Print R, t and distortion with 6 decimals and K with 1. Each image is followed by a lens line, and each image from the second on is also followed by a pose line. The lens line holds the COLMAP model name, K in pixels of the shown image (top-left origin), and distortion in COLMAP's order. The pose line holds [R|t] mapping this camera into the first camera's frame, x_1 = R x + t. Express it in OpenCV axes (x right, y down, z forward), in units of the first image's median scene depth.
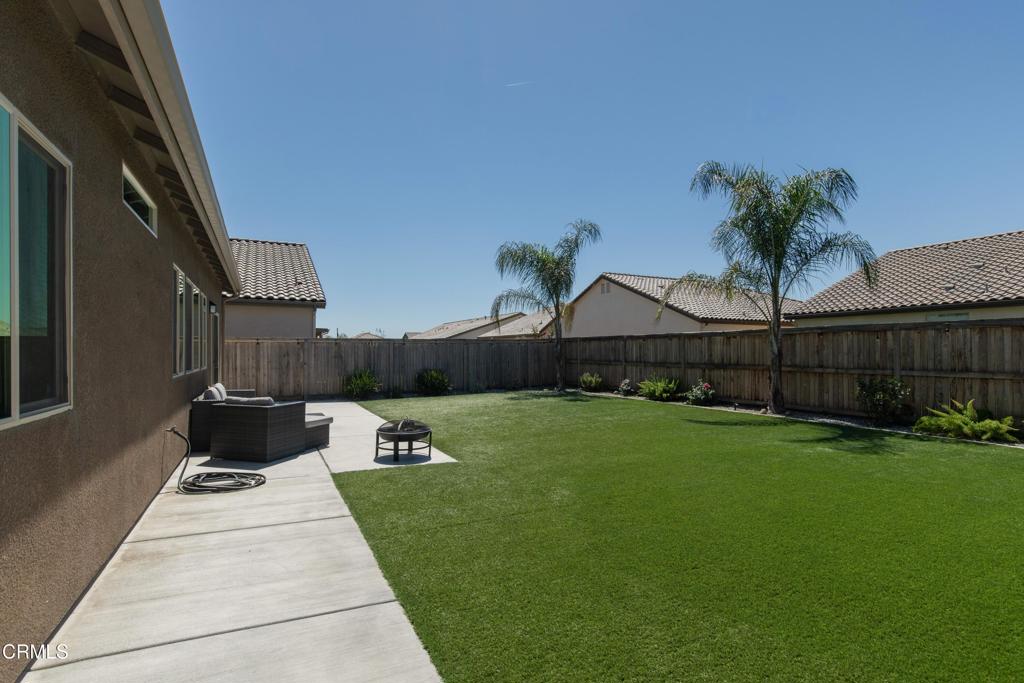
lens RADIAL K [[488.6, 0, 508.7], [0, 488.6, 348.5], [0, 0, 1]] dist [-0.000997, 0.000031]
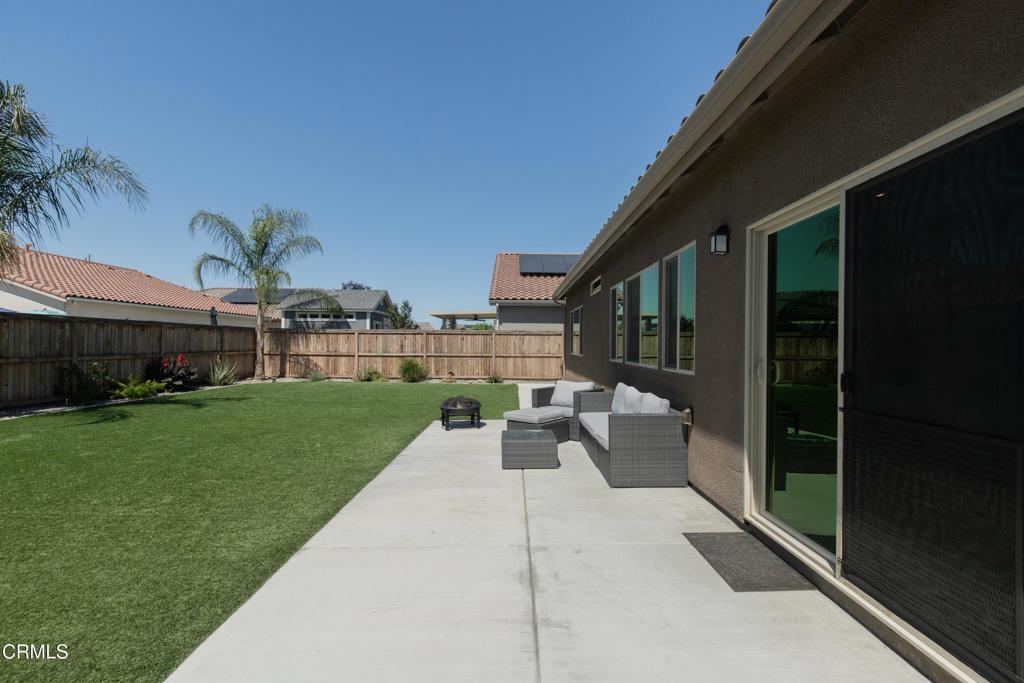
lens RADIAL K [[460.7, 0, 512.0], [0, 460.7, 343.8], [0, 0, 1]] dist [-0.002001, 0.000059]
pose [[-0.894692, -0.004662, 0.446660, -0.566571], [-0.009225, 0.999925, -0.008042, 0.011692], [-0.446589, -0.011316, -0.894668, 1.340897]]
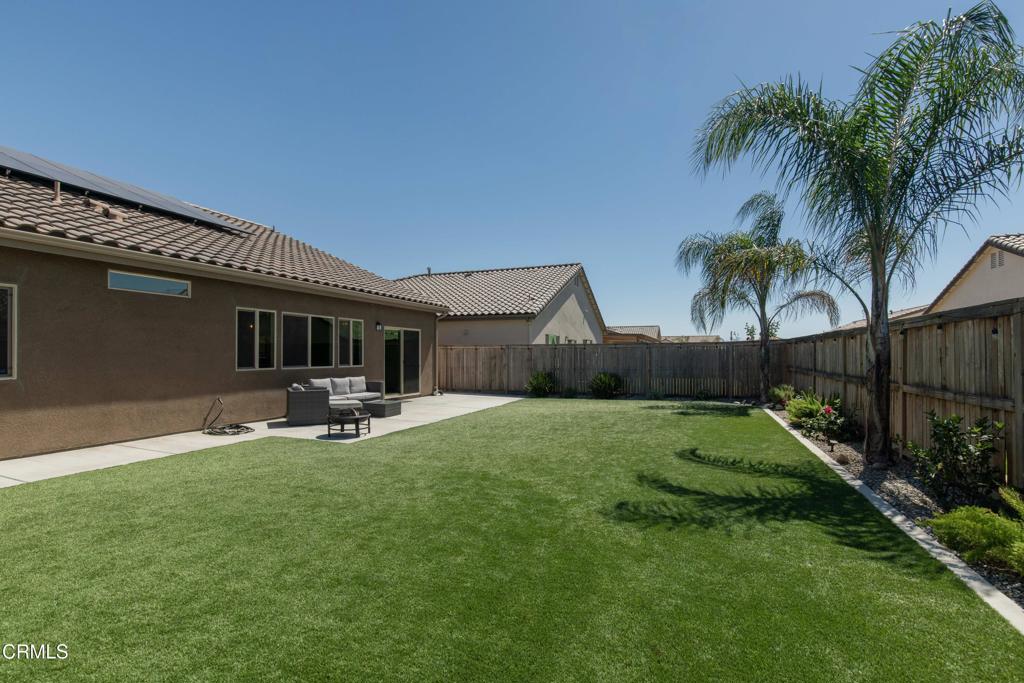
lens RADIAL K [[460.7, 0, 515.4], [0, 460.7, 344.1], [0, 0, 1]] dist [-0.002001, 0.000059]
pose [[0.671873, -0.014095, -0.740532, 0.698840], [0.002394, 0.999855, -0.016859, -0.003496], [0.740663, 0.009554, 0.671809, 0.339068]]
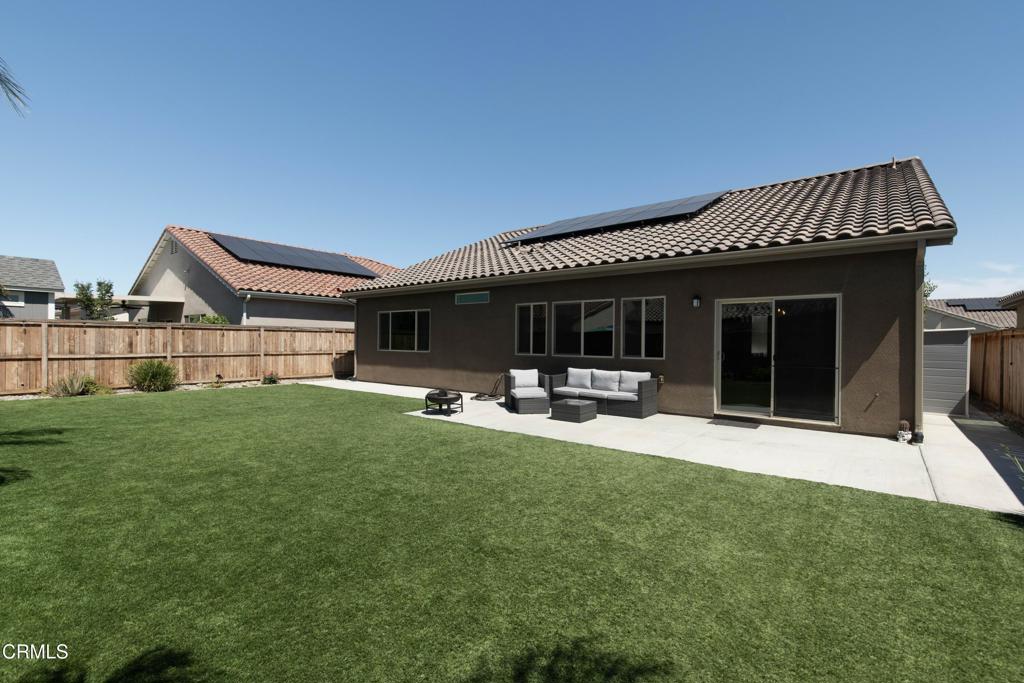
lens RADIAL K [[460.7, 0, 515.9], [0, 460.7, 342.9], [0, 0, 1]] dist [-0.002001, 0.000059]
pose [[-0.904196, -0.004360, -0.427095, 0.140321], [-0.003942, 0.999990, -0.001864, 0.005216], [0.427099, -0.000002, -0.904205, 1.582876]]
